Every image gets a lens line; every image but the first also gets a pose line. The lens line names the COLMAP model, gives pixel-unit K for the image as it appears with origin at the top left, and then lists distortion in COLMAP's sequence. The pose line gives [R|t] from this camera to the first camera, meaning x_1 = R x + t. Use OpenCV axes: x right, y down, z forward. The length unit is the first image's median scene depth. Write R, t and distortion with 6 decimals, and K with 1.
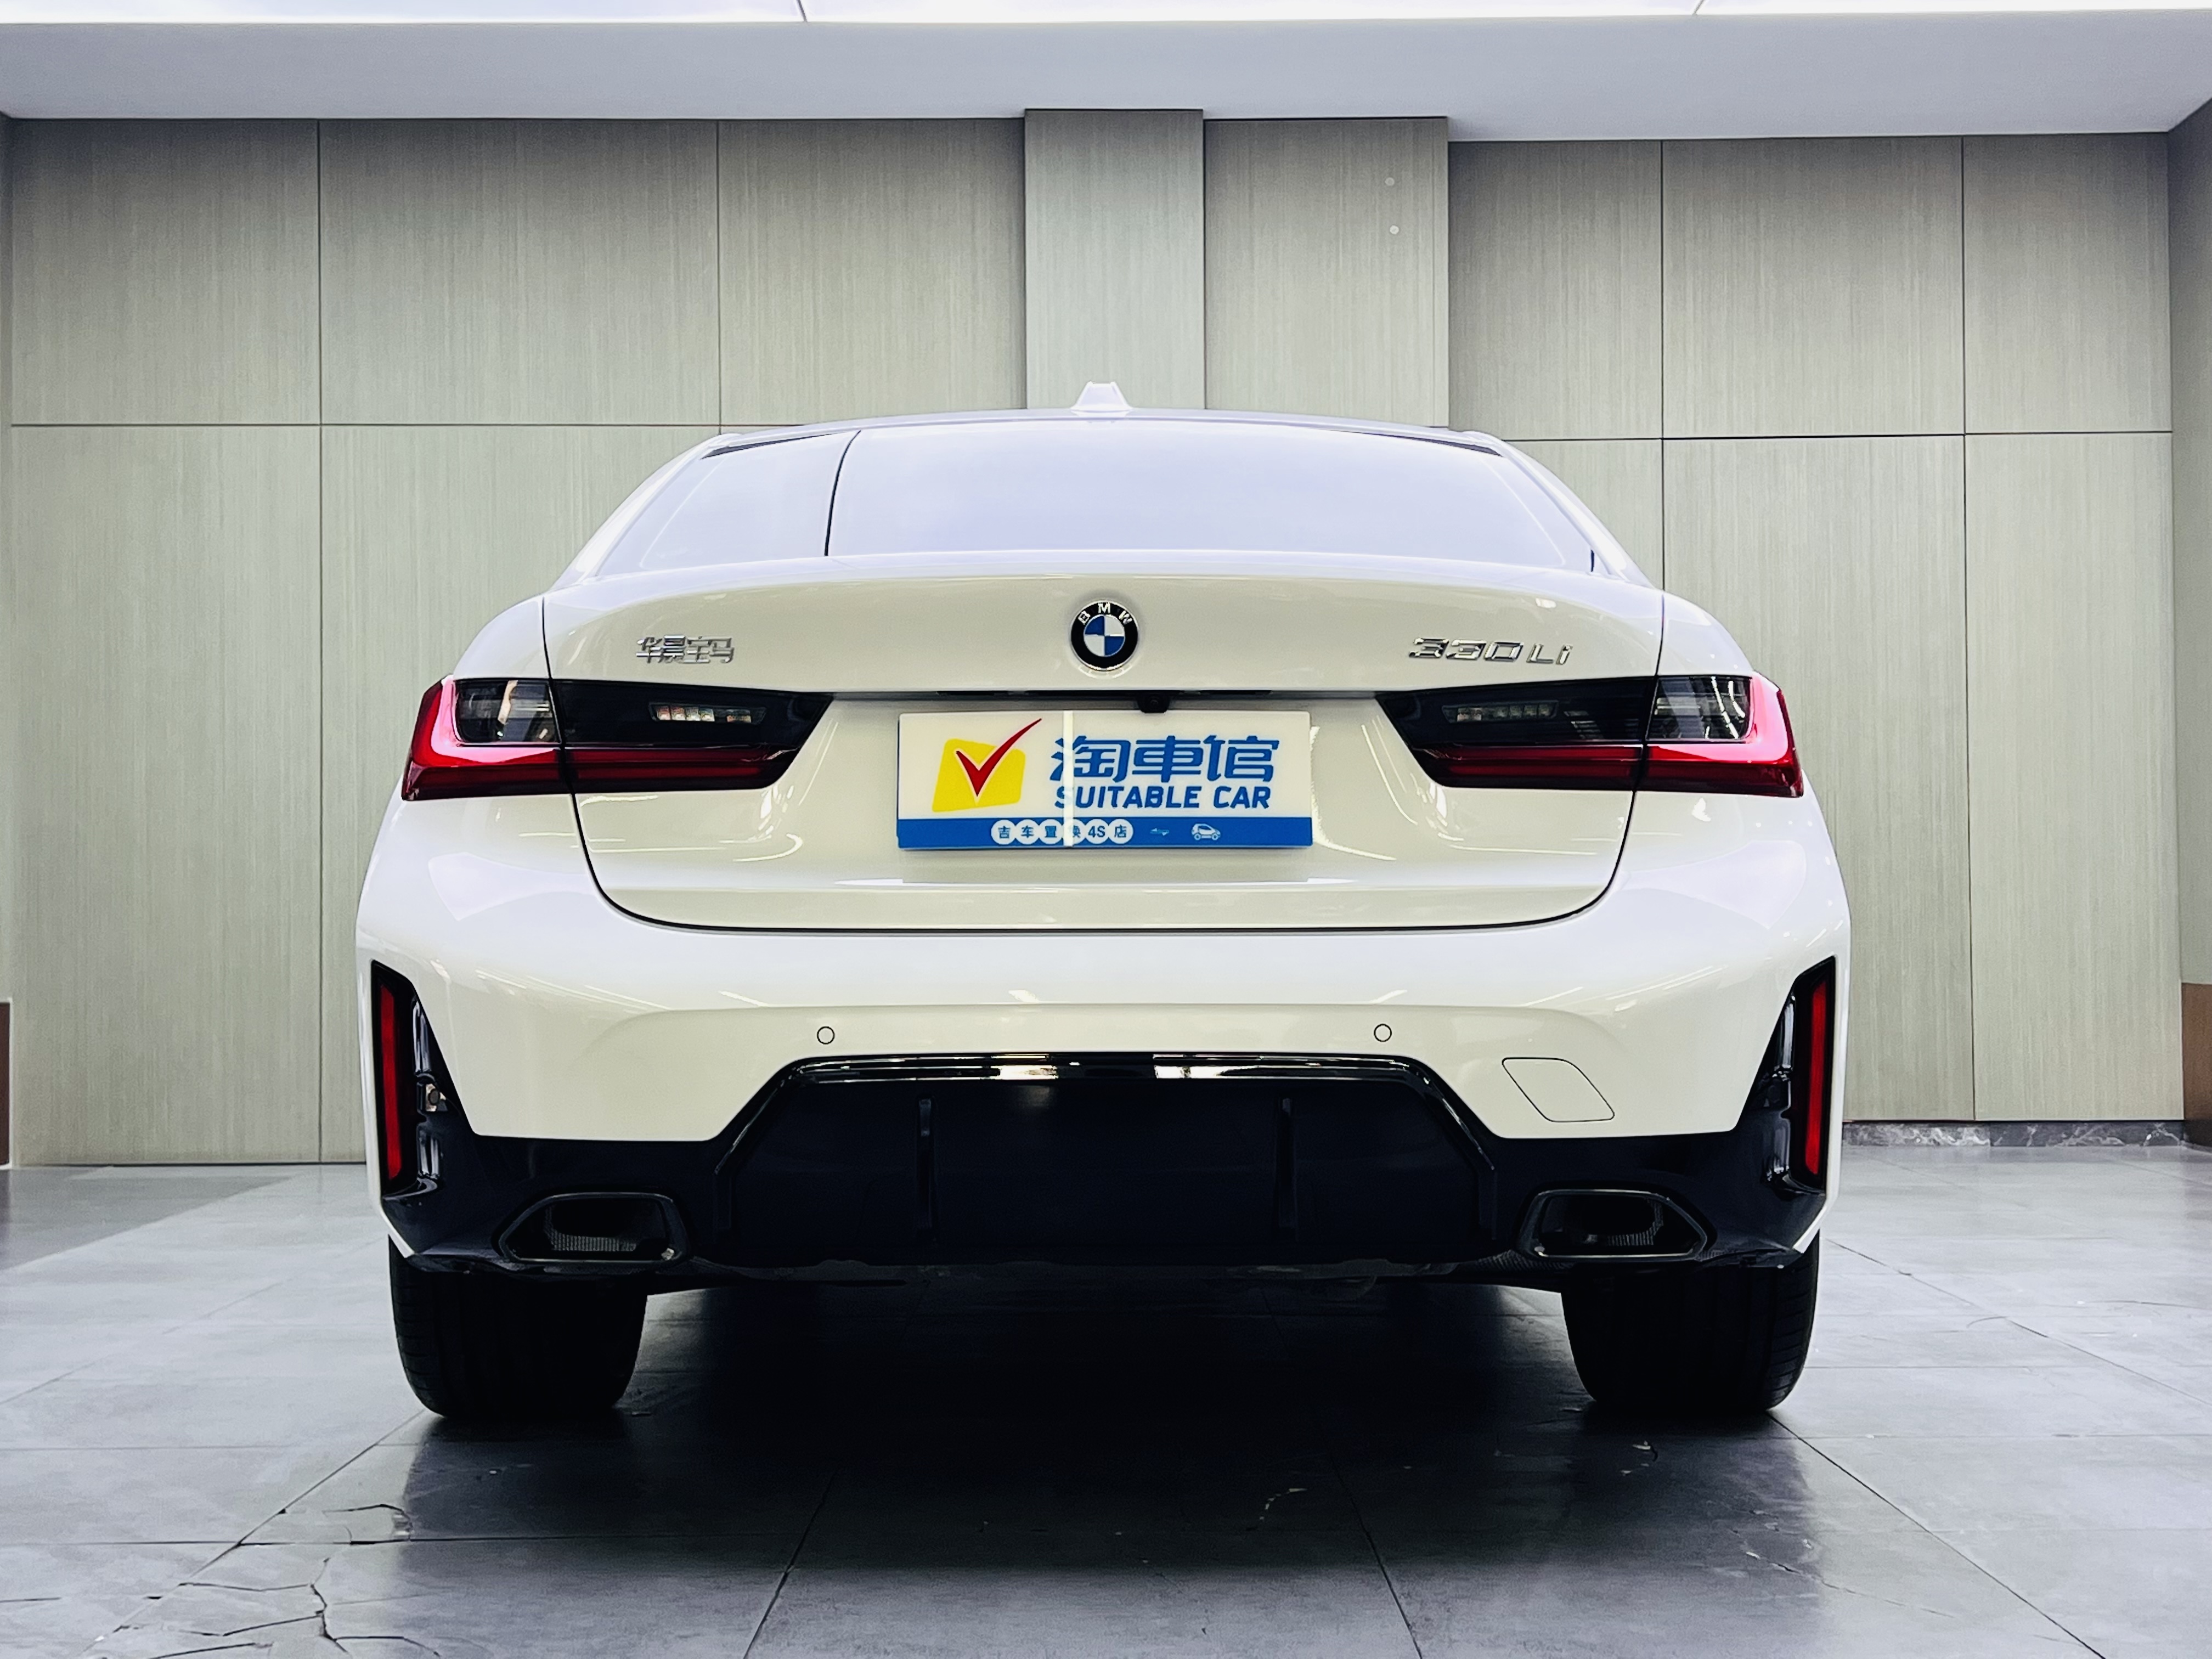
lens RADIAL K [[3067.6, 0, 1115.5], [0, 3067.6, 840.2], [0, 0, 1]] dist [0.245803, -0.790673]
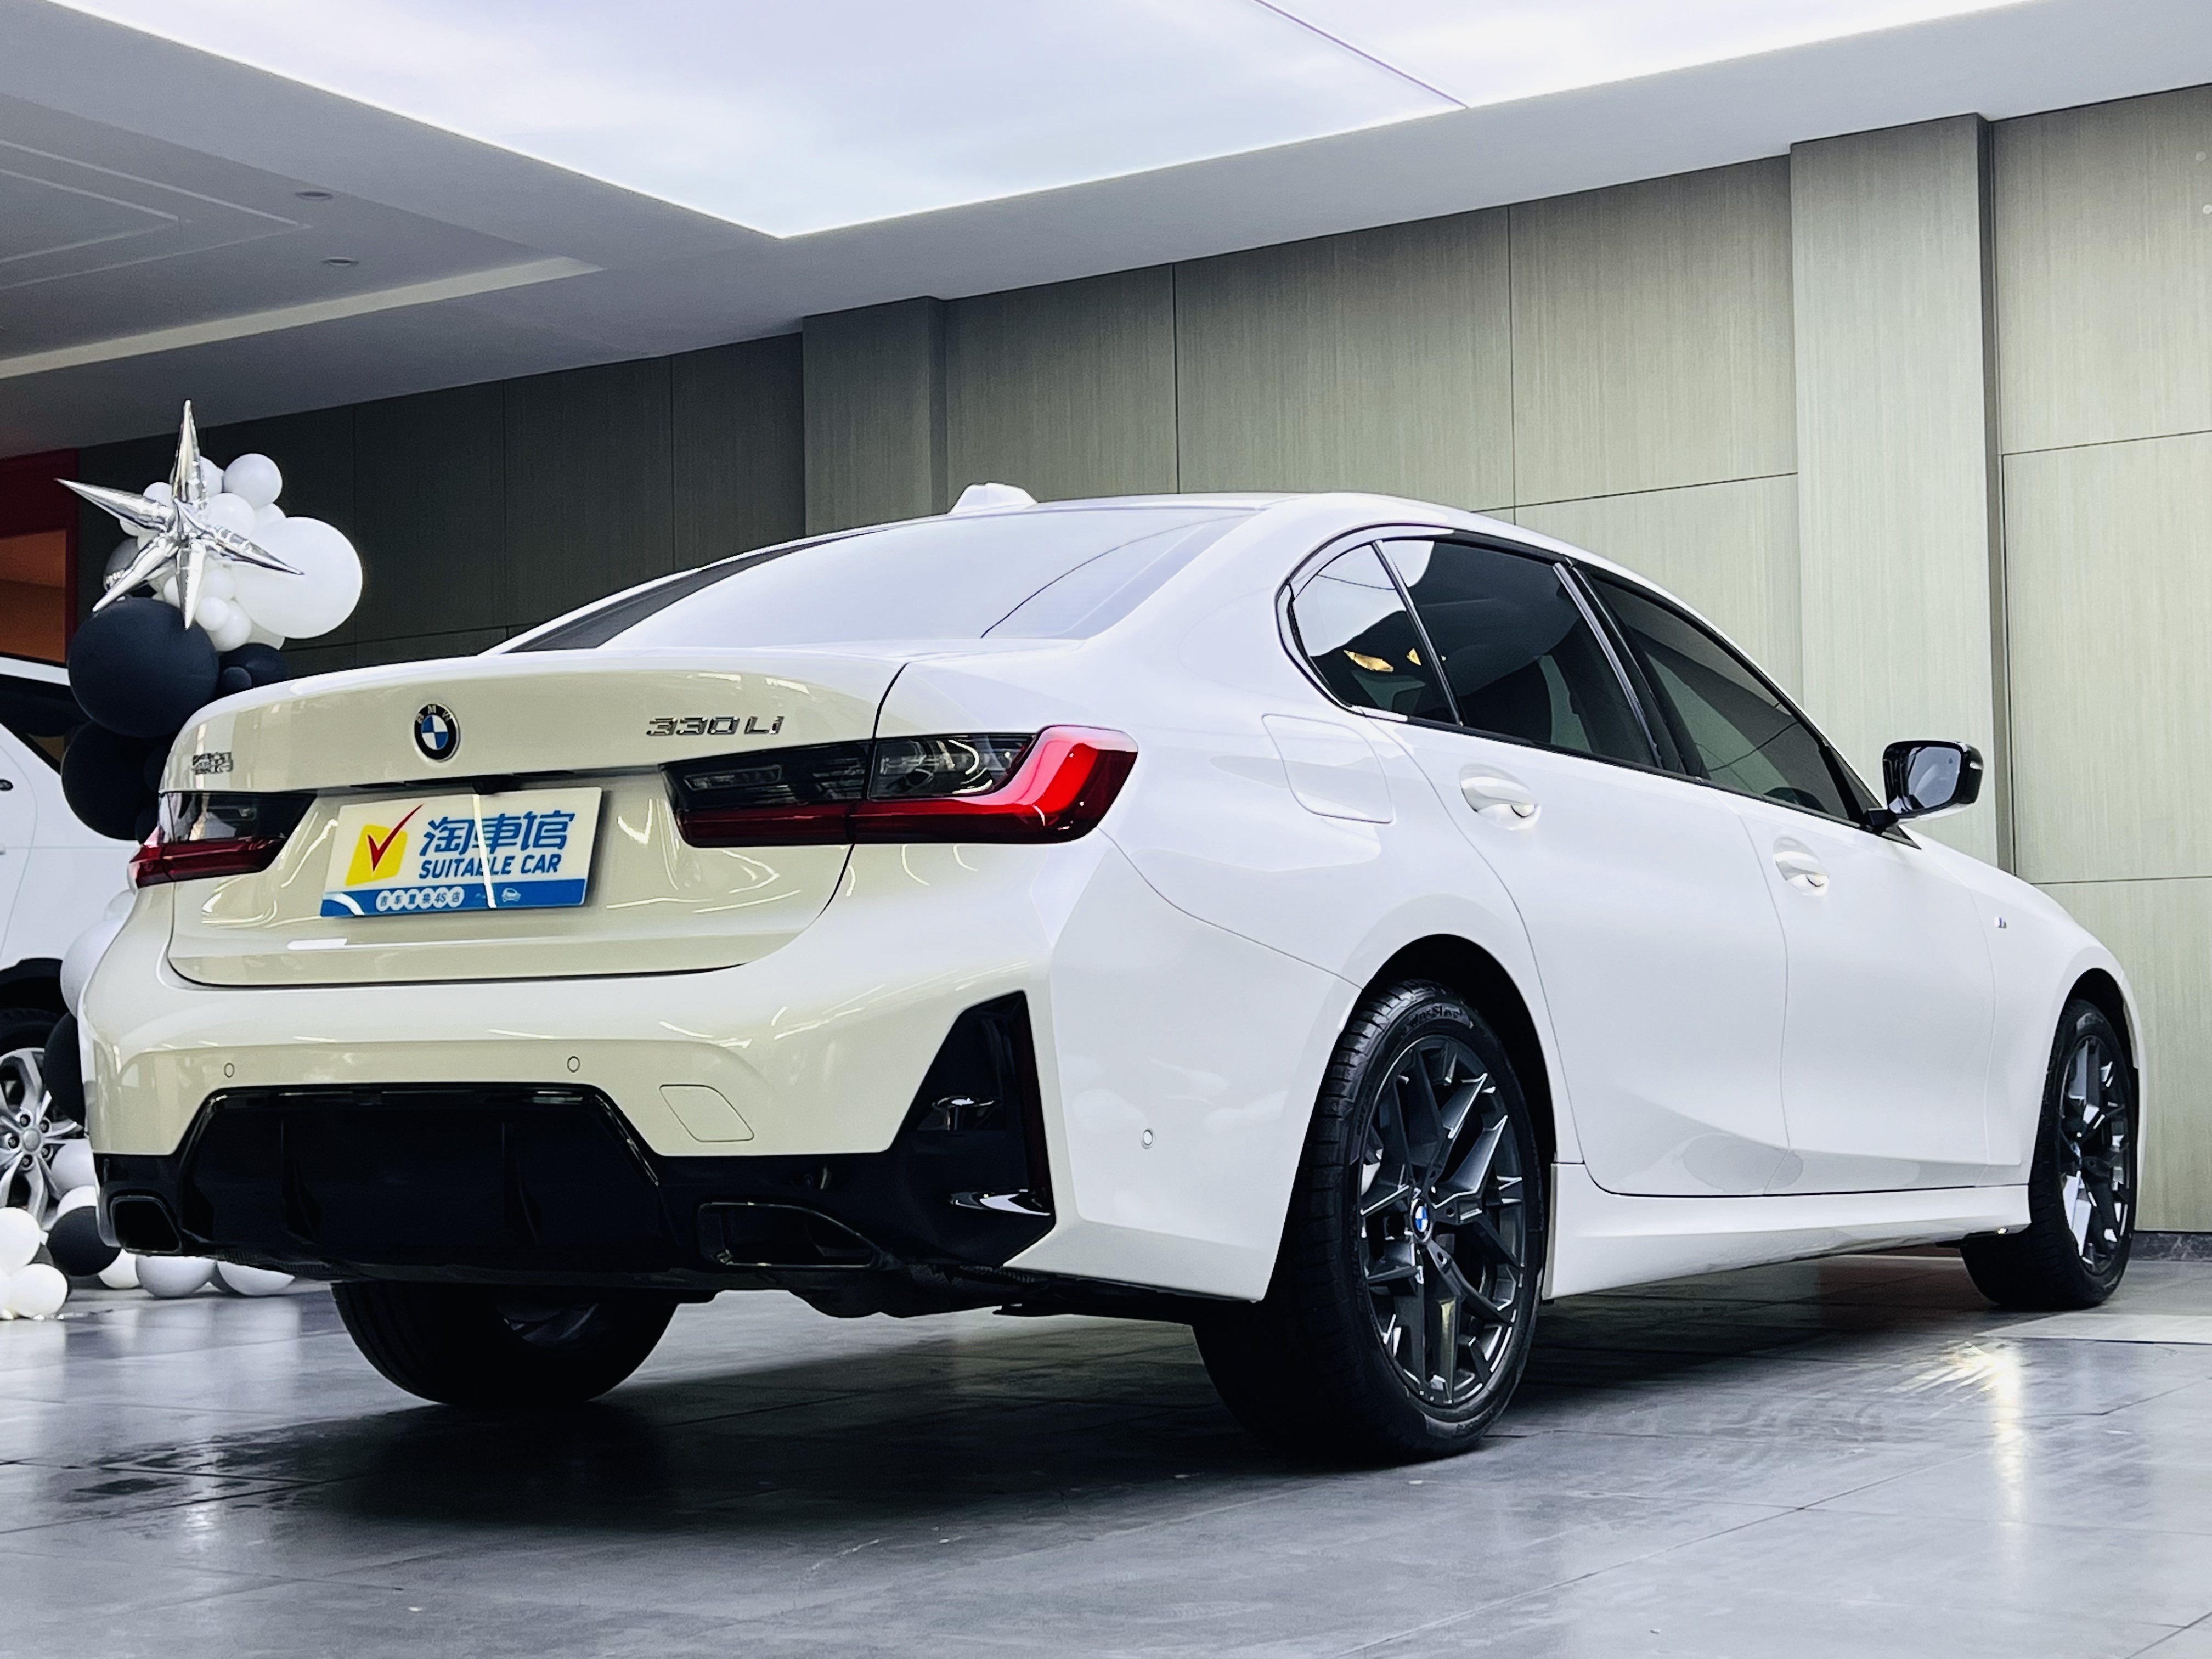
lens RADIAL K [[3345.0, 0, 1106.0], [0, 3345.0, 829.5], [0, 0, 1]] dist [0.158952, -0.166573]
pose [[0.838122, -0.044273, -0.543683, 0.909216], [0.025689, 0.998799, -0.041732, 0.031452], [0.544877, 0.021010, 0.838253, 0.051663]]
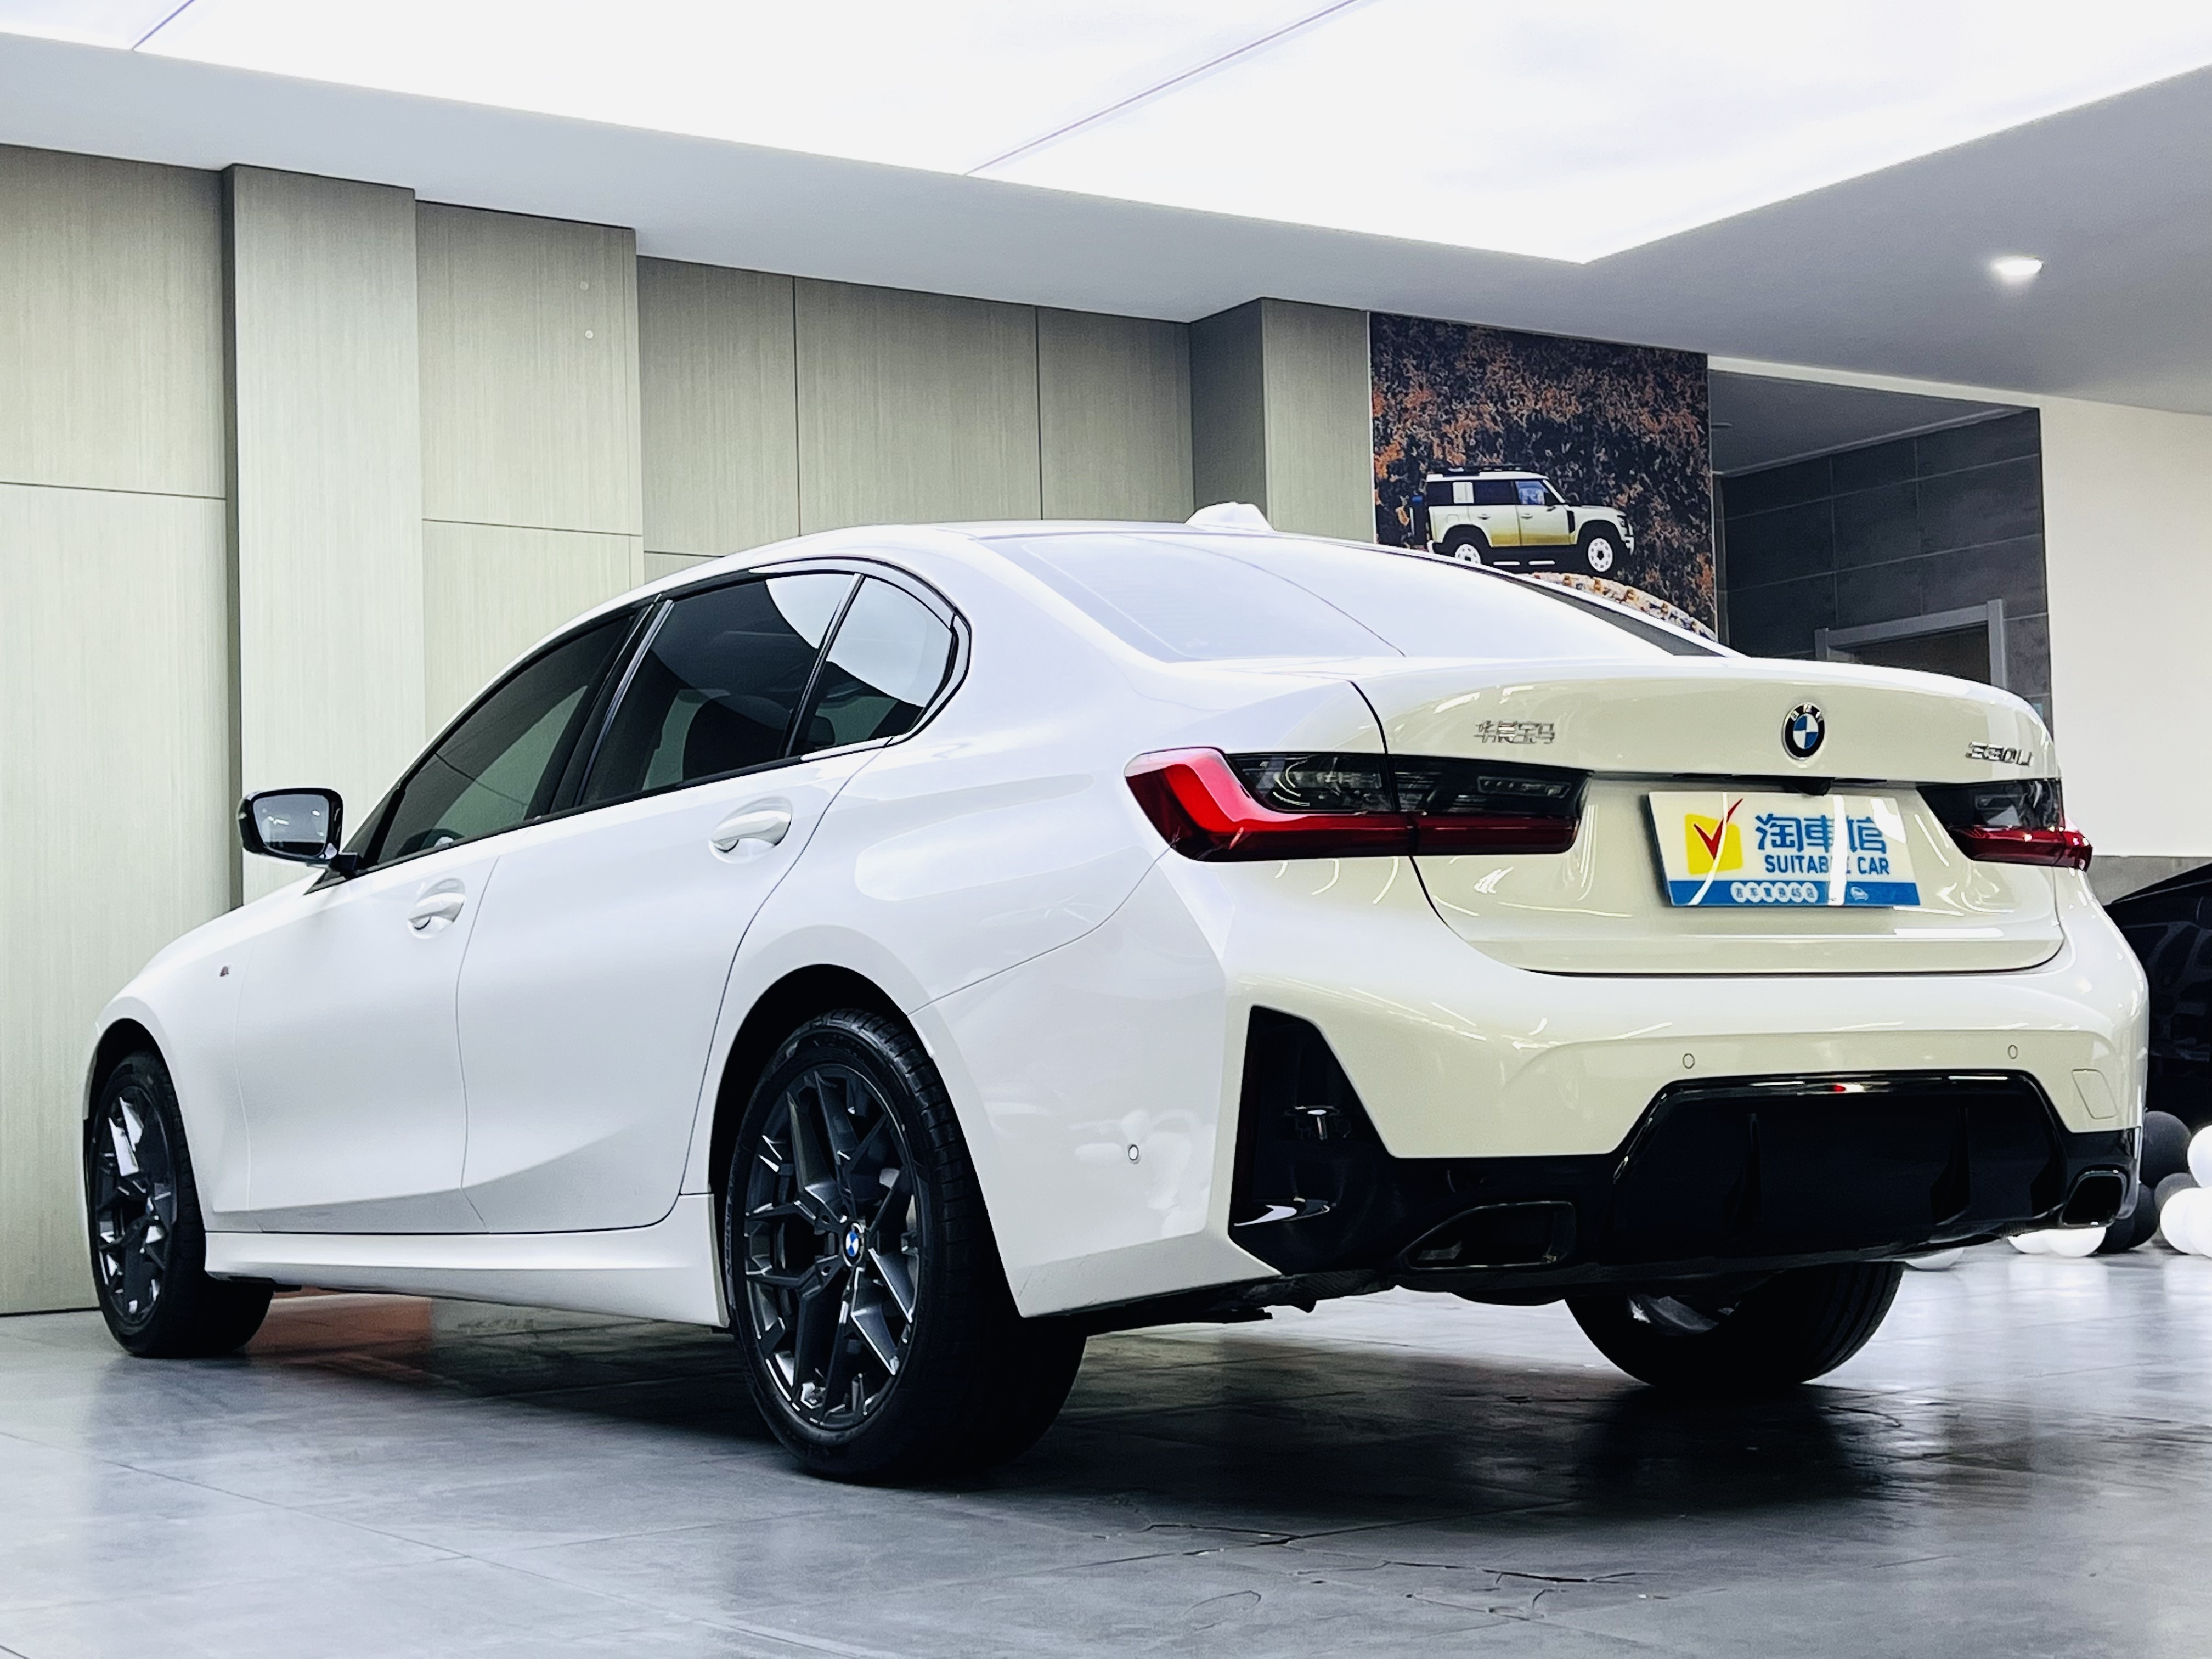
lens RADIAL K [[3345.0, 0, 1106.0], [0, 3345.0, 829.5], [0, 0, 1]] dist [0.158952, -0.166573]
pose [[0.832258, 0.020289, 0.554017, -0.964033], [0.006090, 0.998935, -0.045731, 0.031328], [-0.554355, 0.041434, 0.831249, 0.044228]]
